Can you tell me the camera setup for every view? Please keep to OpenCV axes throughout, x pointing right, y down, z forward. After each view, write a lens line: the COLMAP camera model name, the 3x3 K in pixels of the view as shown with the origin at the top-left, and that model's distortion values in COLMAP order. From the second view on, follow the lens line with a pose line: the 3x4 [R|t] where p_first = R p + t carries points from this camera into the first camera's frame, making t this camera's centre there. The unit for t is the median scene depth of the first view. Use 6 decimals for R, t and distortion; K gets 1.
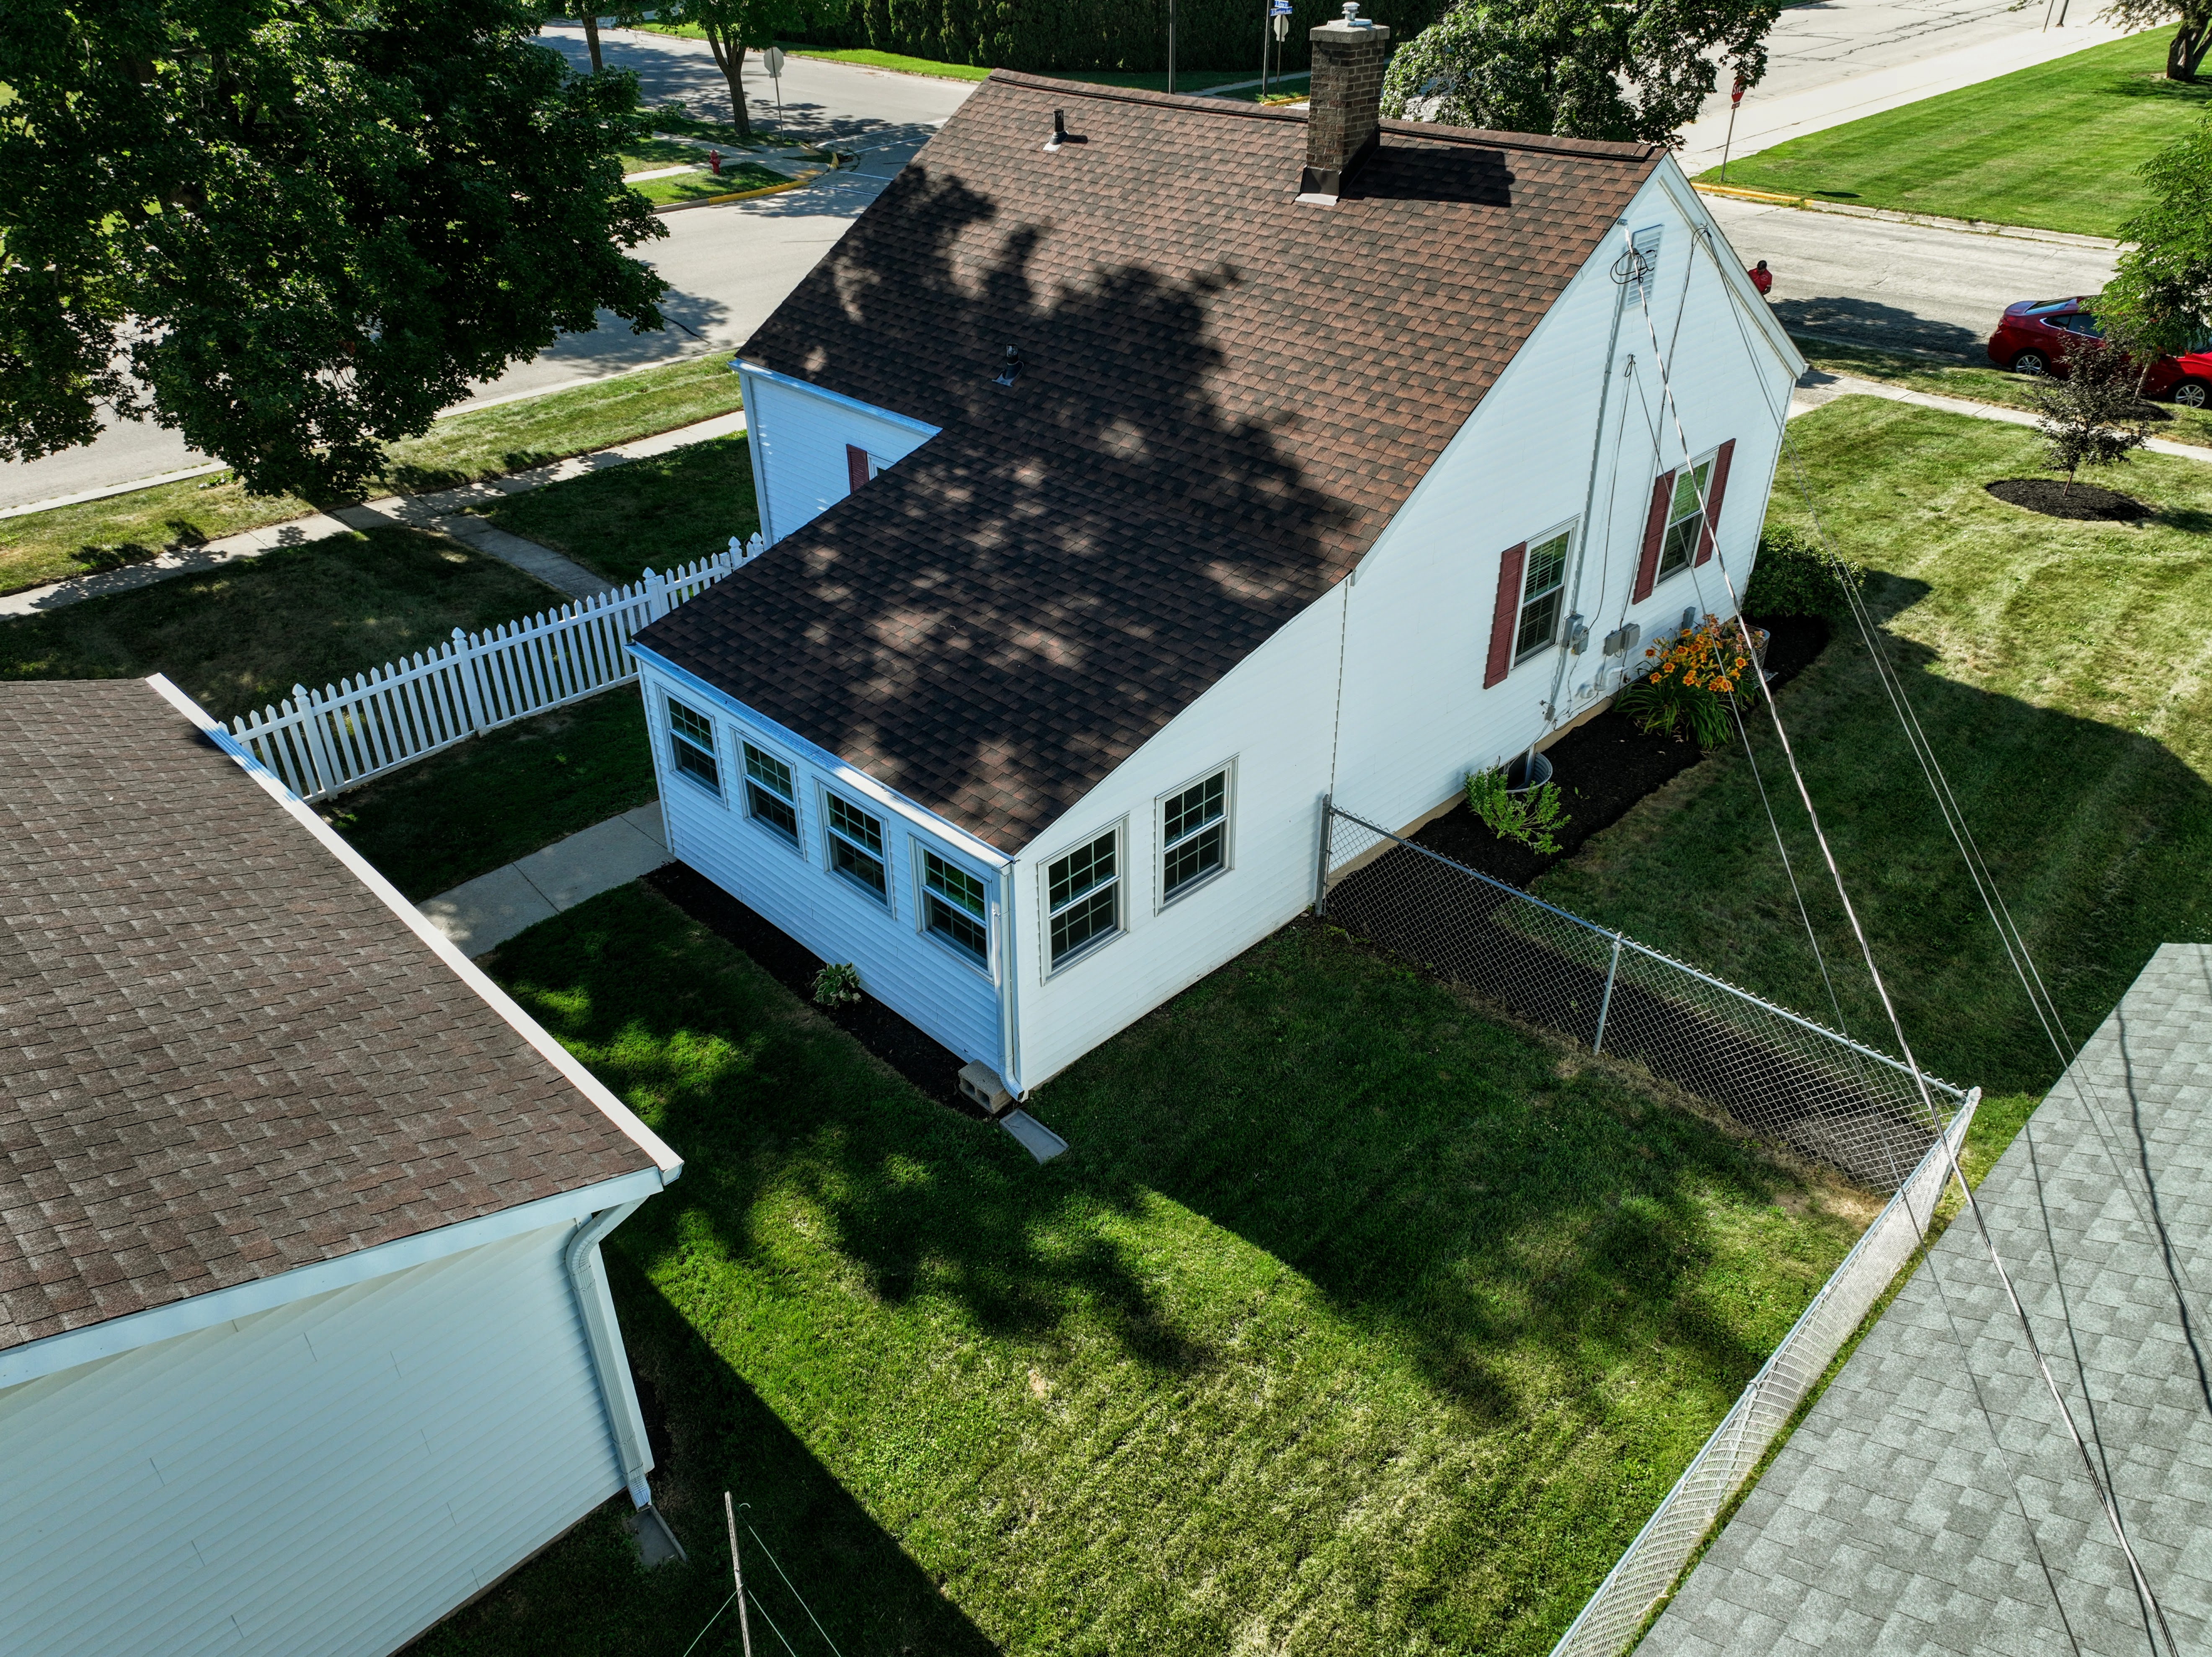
lens RADIAL K [[1548.3, 0, 1108.0], [0, 1548.3, 818.8], [0, 0, 1]] dist [0.001708, 0.010918]
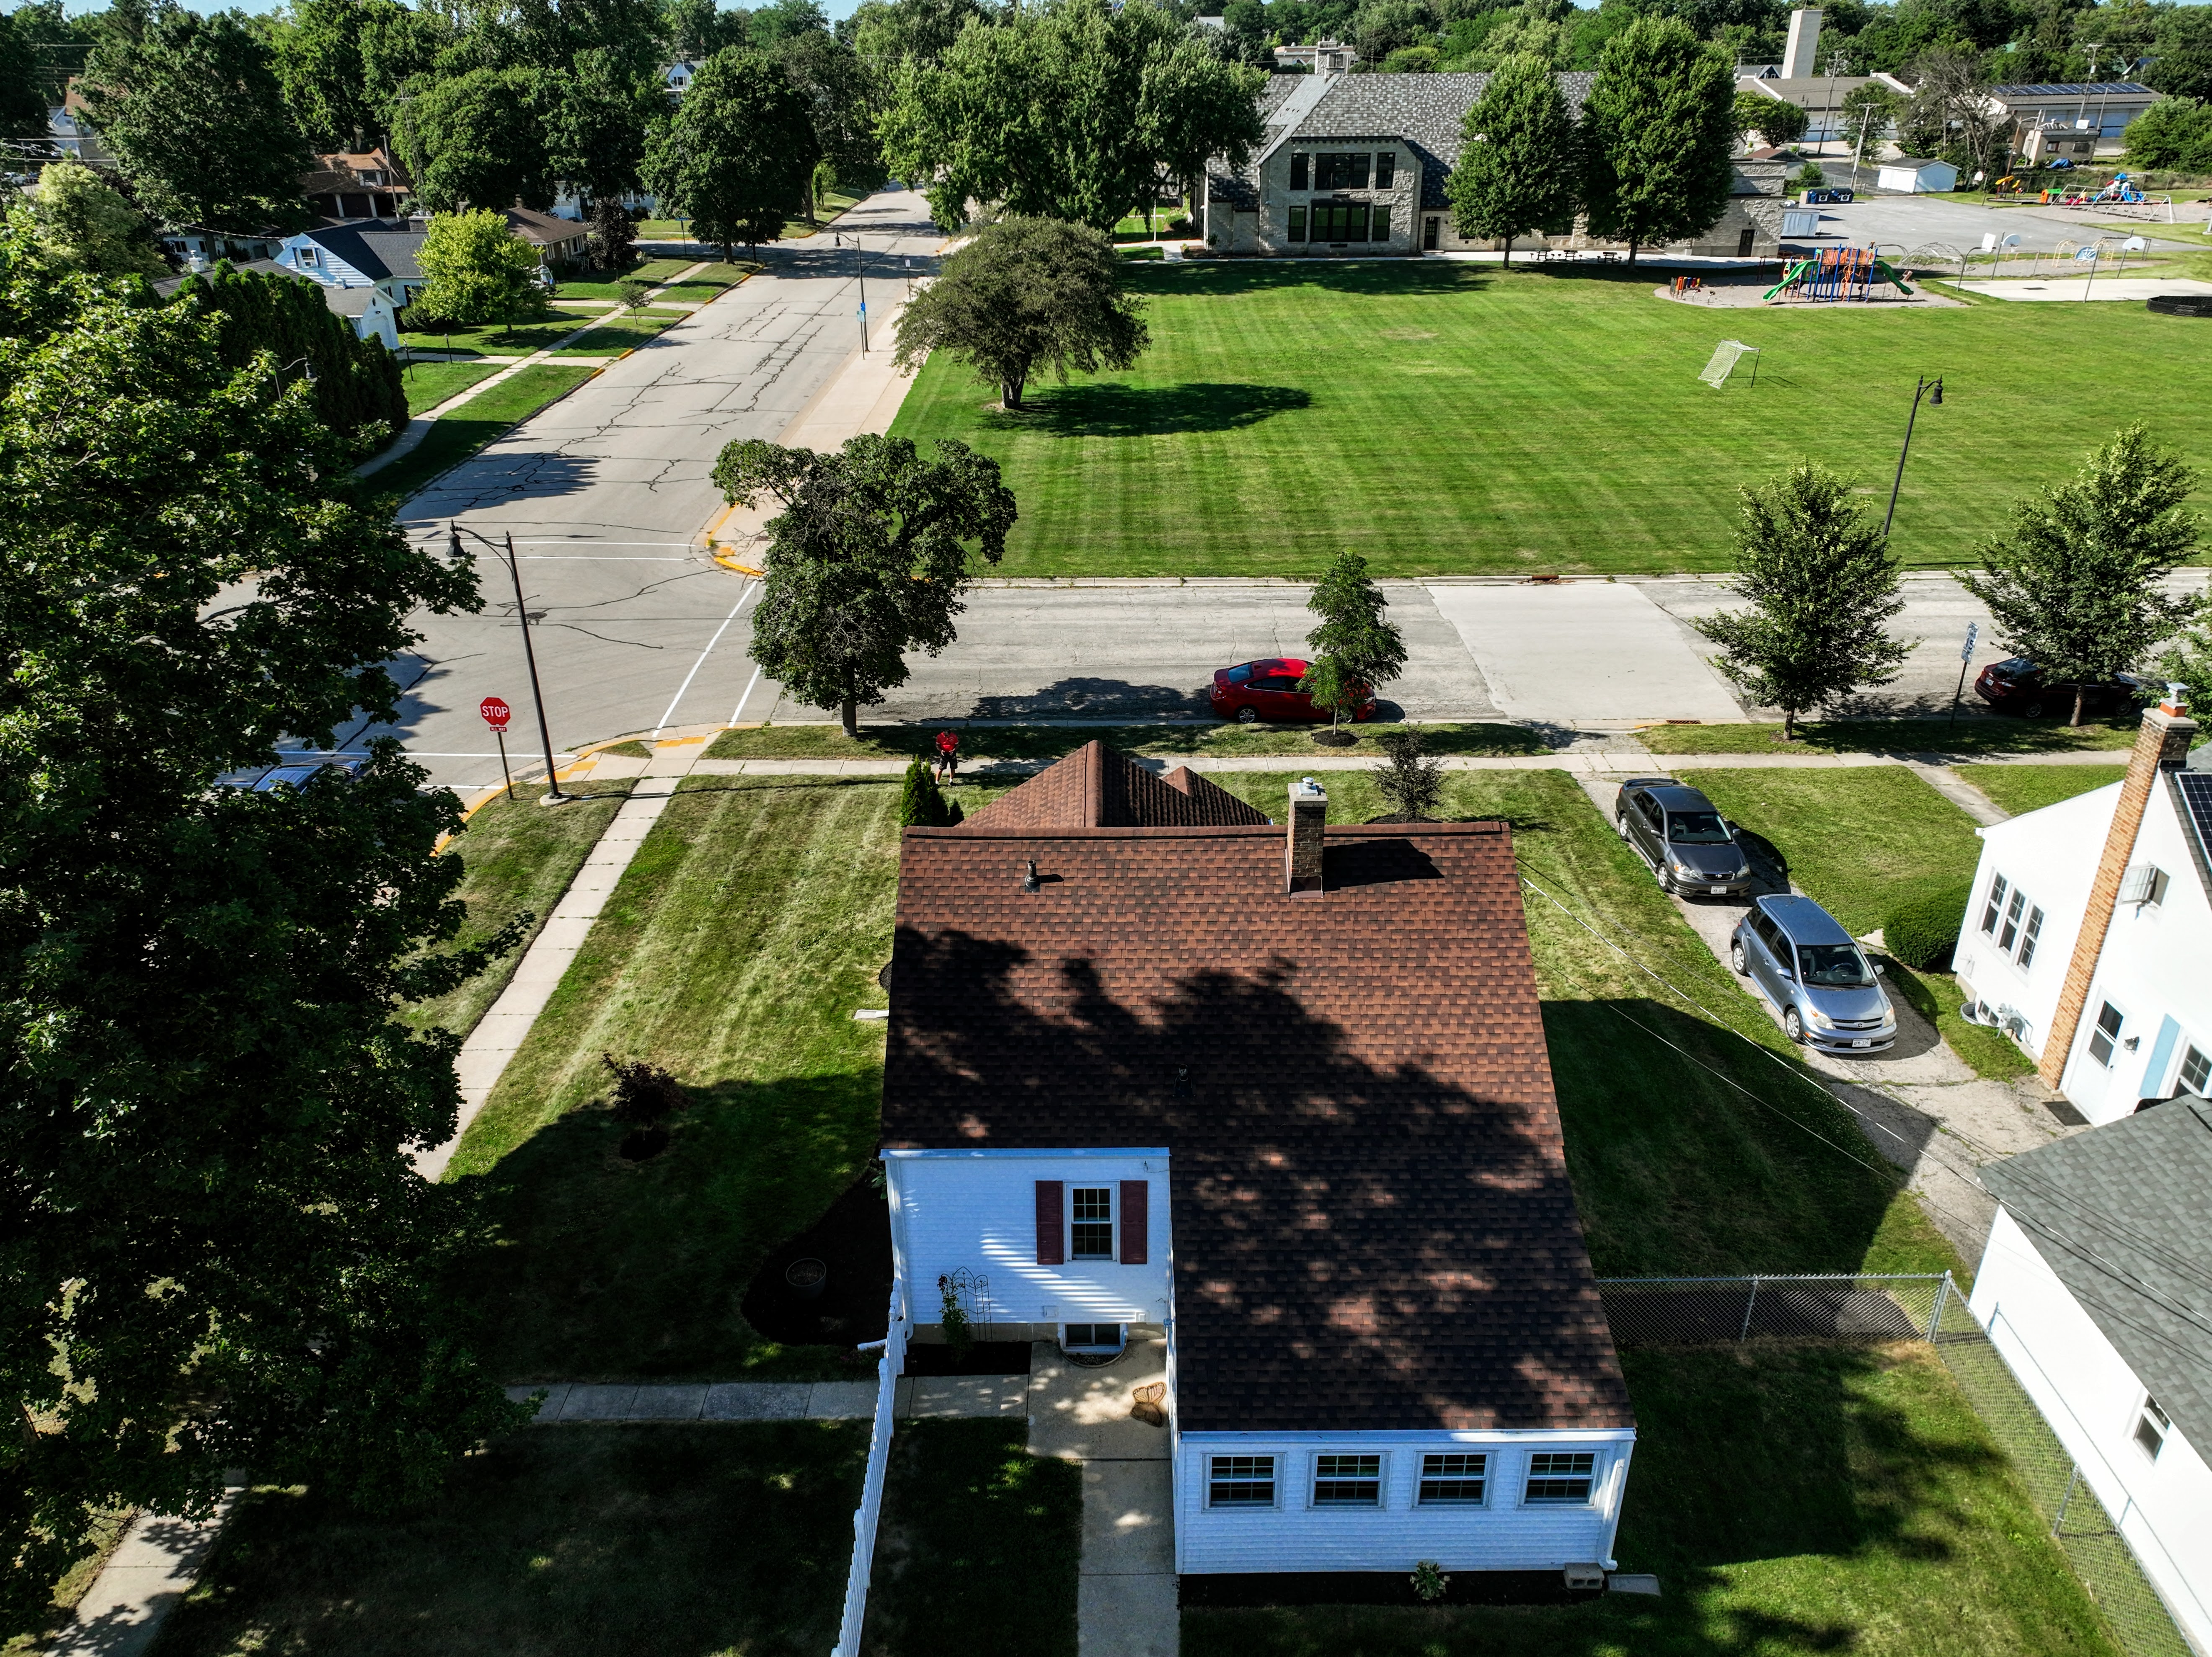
lens RADIAL K [[1548.3, 0, 1102.8], [0, 1548.3, 841.7], [0, 0, 1]] dist [0.001708, 0.010918]
pose [[0.705368, -0.315143, 0.634934, -1.007569], [0.378568, 0.924775, 0.038440, -0.634164], [-0.599285, 0.213252, 0.771609, -0.028317]]
